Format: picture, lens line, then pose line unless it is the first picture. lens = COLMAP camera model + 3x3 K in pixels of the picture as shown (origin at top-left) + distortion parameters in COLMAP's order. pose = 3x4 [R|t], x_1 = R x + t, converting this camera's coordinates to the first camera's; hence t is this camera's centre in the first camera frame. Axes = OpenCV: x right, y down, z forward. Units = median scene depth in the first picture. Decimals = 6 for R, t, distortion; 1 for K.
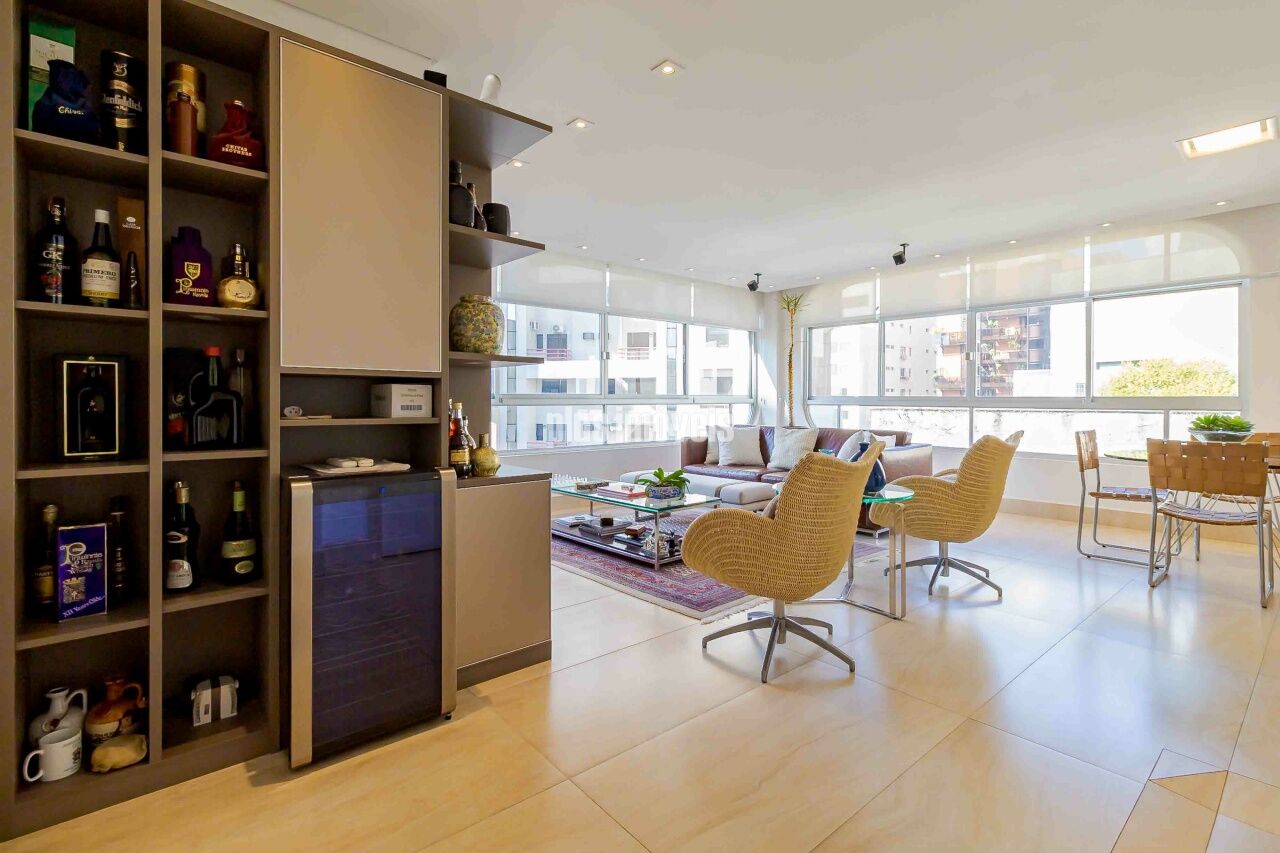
lens RADIAL K [[587.2, 0, 659.7], [0, 587.2, 406.5], [0, 0, 1]] dist [-0.000700, 0.000140]
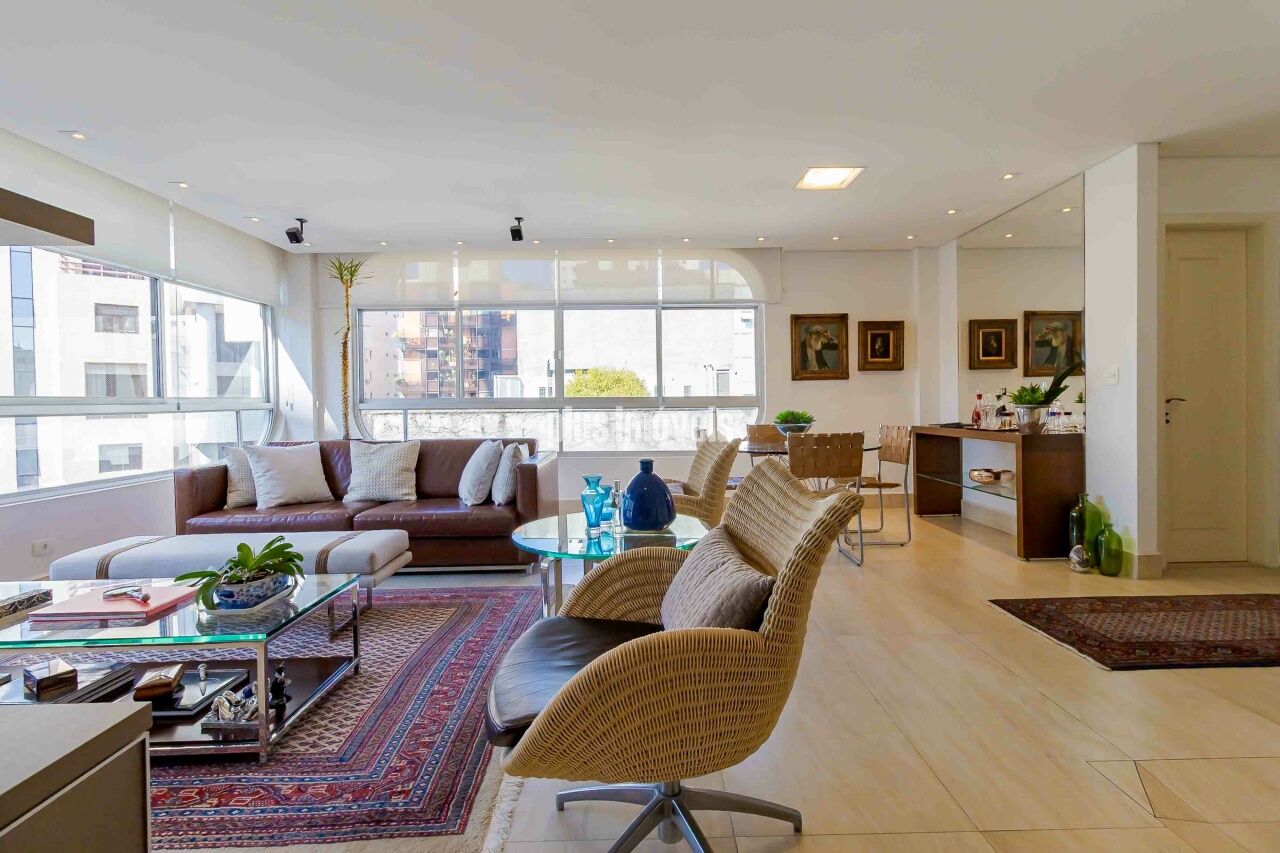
lens RADIAL K [[587.2, 0, 659.7], [0, 587.2, 406.5], [0, 0, 1]] dist [-0.000700, 0.000140]
pose [[0.653441, -0.016247, 0.756803, -0.087124], [0.020968, 0.999775, 0.003358, -0.001974], [-0.756687, 0.013674, 0.653635, 0.258725]]
